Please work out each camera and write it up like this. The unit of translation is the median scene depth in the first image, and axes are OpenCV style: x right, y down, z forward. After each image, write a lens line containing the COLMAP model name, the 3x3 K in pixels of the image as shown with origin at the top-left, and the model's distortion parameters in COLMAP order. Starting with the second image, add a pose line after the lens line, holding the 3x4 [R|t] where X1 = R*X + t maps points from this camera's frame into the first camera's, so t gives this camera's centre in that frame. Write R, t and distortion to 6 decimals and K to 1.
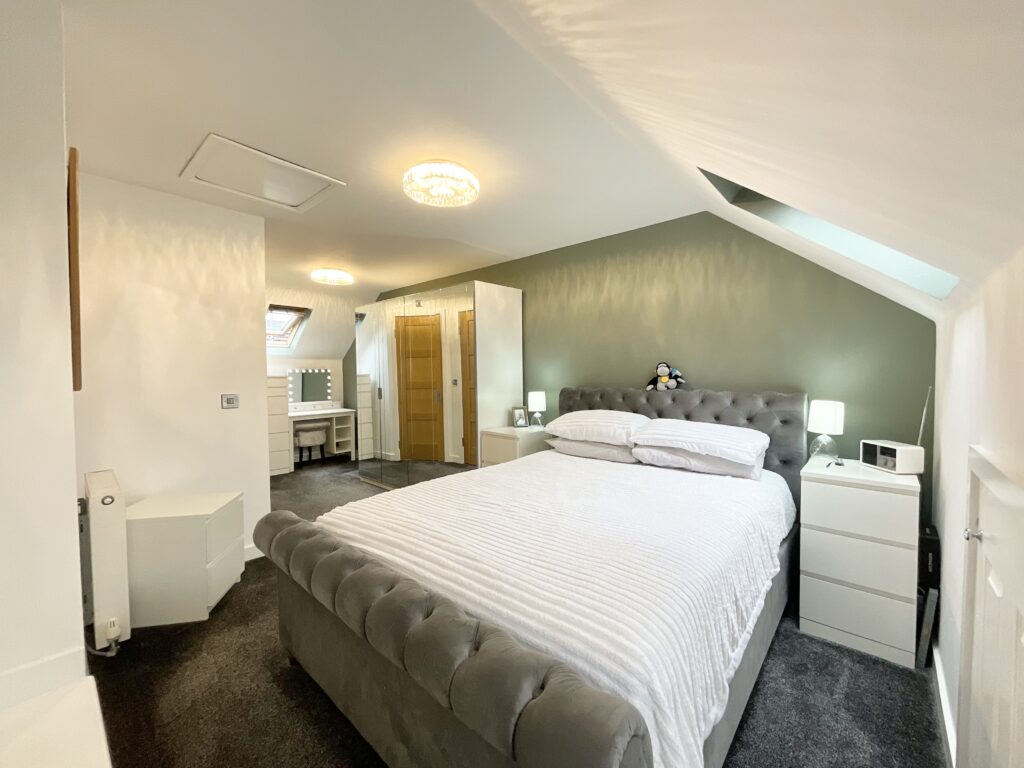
lens RADIAL K [[414.2, 0, 508.9], [0, 414.2, 383.5], [0, 0, 1]] dist [-0.003399, -0.000106]
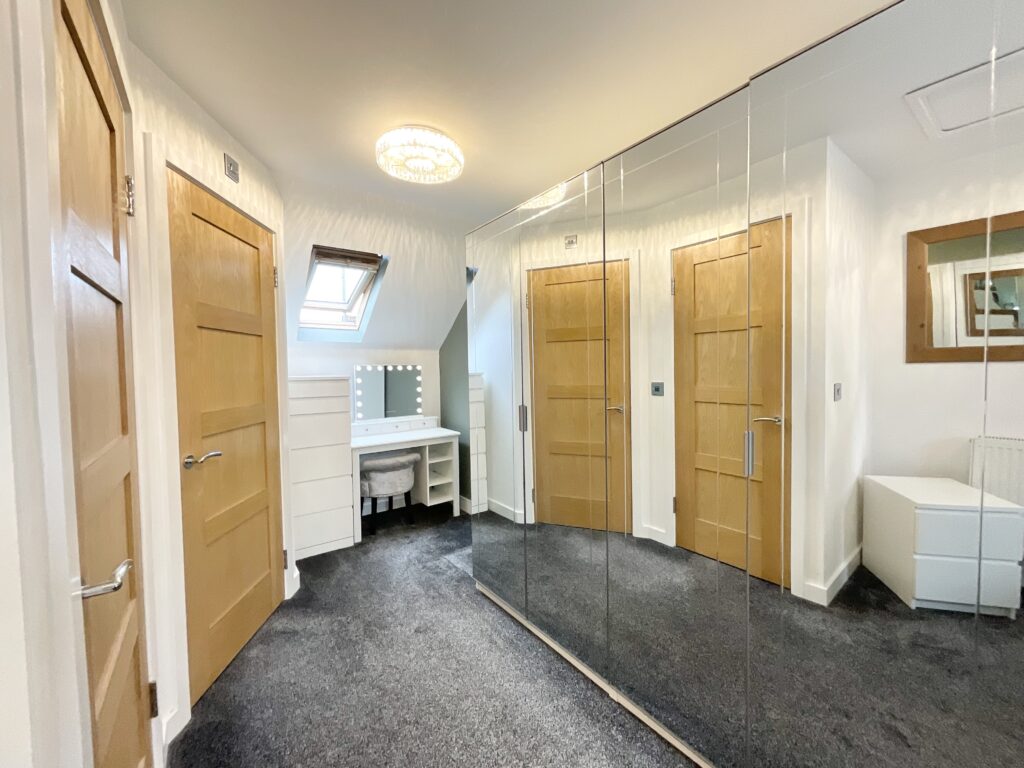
lens RADIAL K [[414.2, 0, 513.3], [0, 414.2, 383.7], [0, 0, 1]] dist [-0.003399, -0.000106]
pose [[0.980475, -0.001080, -0.196643, -0.183498], [0.002484, 0.999973, 0.006897, -0.010778], [0.196630, -0.007250, 0.980451, 0.442708]]
